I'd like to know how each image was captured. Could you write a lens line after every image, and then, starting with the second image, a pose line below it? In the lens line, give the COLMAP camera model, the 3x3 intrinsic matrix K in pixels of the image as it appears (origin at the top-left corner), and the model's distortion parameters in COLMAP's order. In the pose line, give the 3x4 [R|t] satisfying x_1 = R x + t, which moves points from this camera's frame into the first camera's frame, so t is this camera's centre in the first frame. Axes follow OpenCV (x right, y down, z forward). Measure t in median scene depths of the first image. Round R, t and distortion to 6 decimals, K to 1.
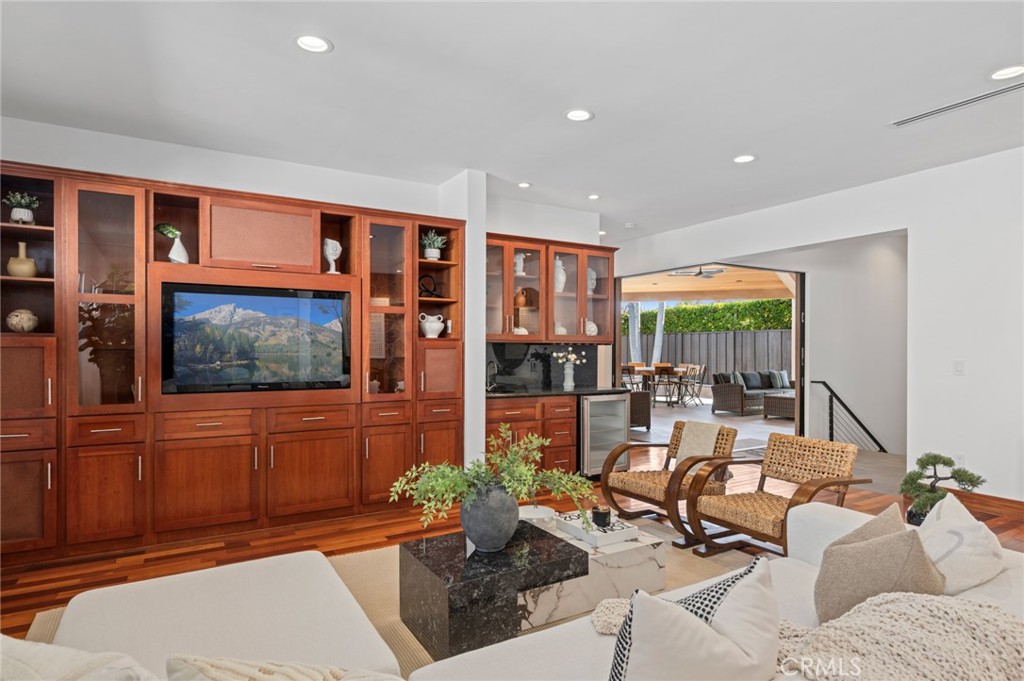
lens RADIAL K [[562.6, 0, 508.6], [0, 562.6, 351.2], [0, 0, 1]] dist [0.003751, 0.000640]
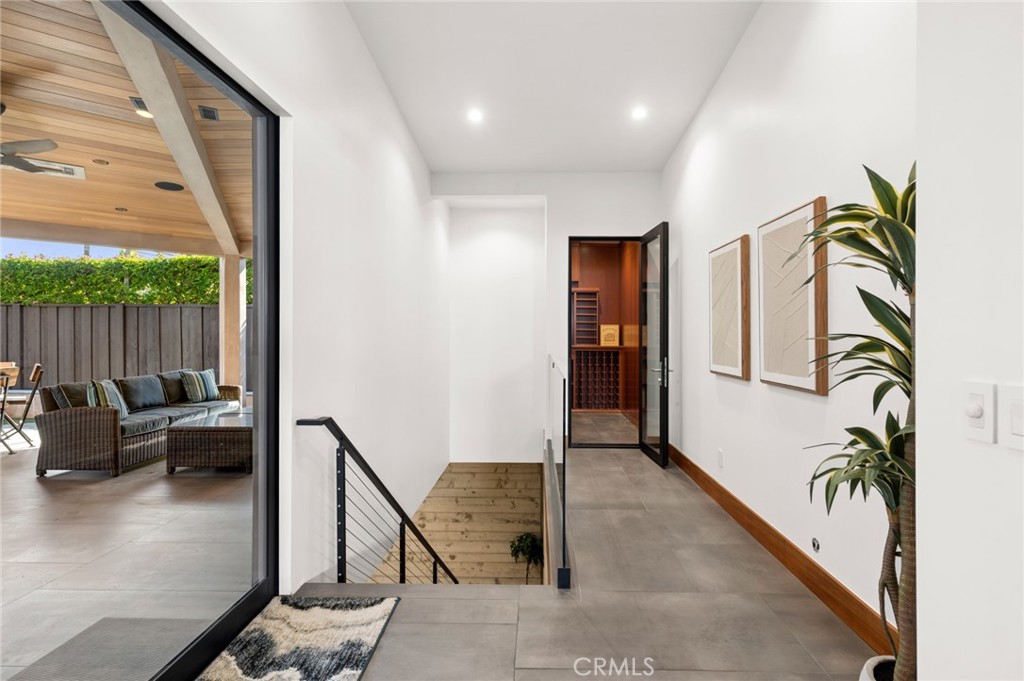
lens RADIAL K [[512.4, 0, 517.9], [0, 512.4, 338.3], [0, 0, 1]] dist [0.010695, 0.001219]
pose [[0.537384, -0.005342, 0.843321, 0.214202], [0.000881, 0.999983, 0.005773, -0.000819], [-0.843337, -0.002359, 0.537379, 0.448086]]
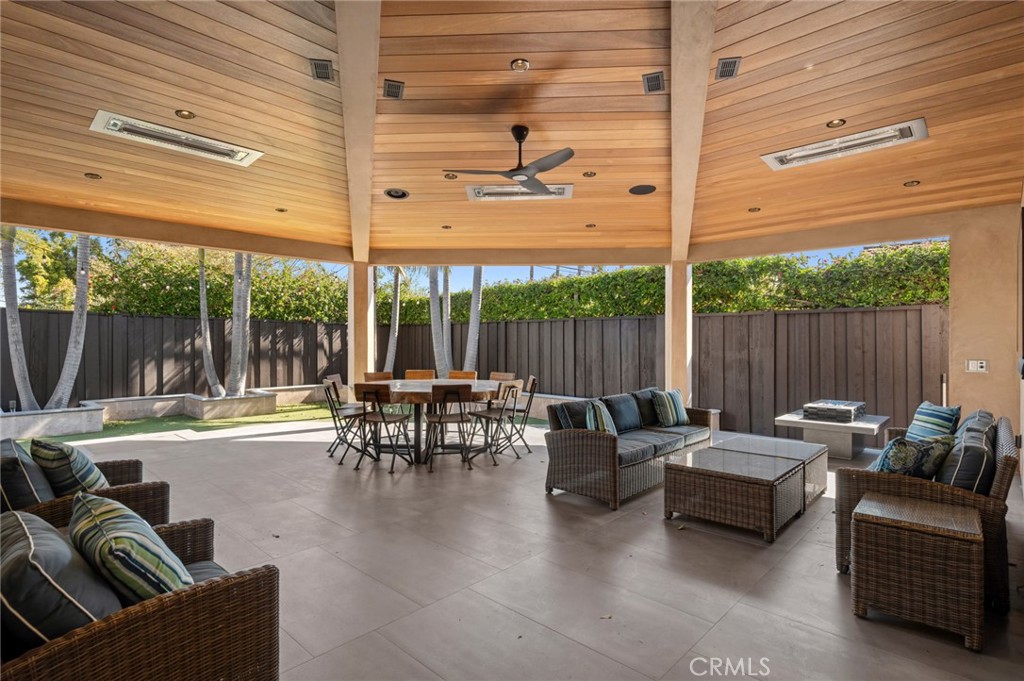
lens RADIAL K [[512.4, 0, 511.9], [0, 512.4, 339.3], [0, 0, 1]] dist [0.010695, 0.001219]
pose [[0.959970, -0.001277, 0.280101, 0.214001], [0.003000, 0.999979, -0.005722, -0.009637], [-0.280087, 0.006333, 0.959954, 0.596866]]
